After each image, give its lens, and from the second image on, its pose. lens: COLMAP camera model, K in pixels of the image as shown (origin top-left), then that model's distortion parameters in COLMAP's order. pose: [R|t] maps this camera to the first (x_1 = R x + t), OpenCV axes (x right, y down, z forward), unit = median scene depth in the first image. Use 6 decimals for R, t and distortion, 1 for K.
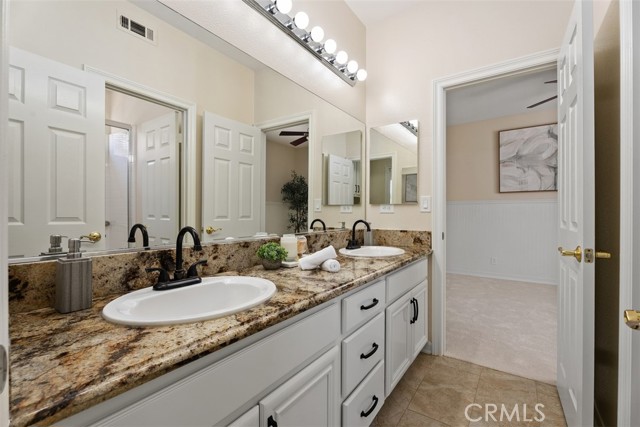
lens RADIAL K [[288.2, 0, 321.1], [0, 288.2, 213.6], [0, 0, 1]] dist [-0.004526, 0.000429]
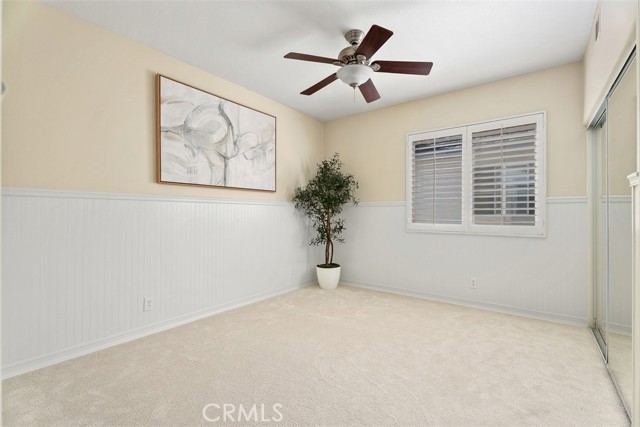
lens RADIAL K [[288.2, 0, 321.7], [0, 288.2, 213.6], [0, 0, 1]] dist [-0.004526, 0.000429]
pose [[0.045957, -0.003790, 0.998936, 0.064048], [-0.002057, 0.999990, 0.003889, -0.013800], [-0.998941, -0.002233, 0.045949, 0.675414]]
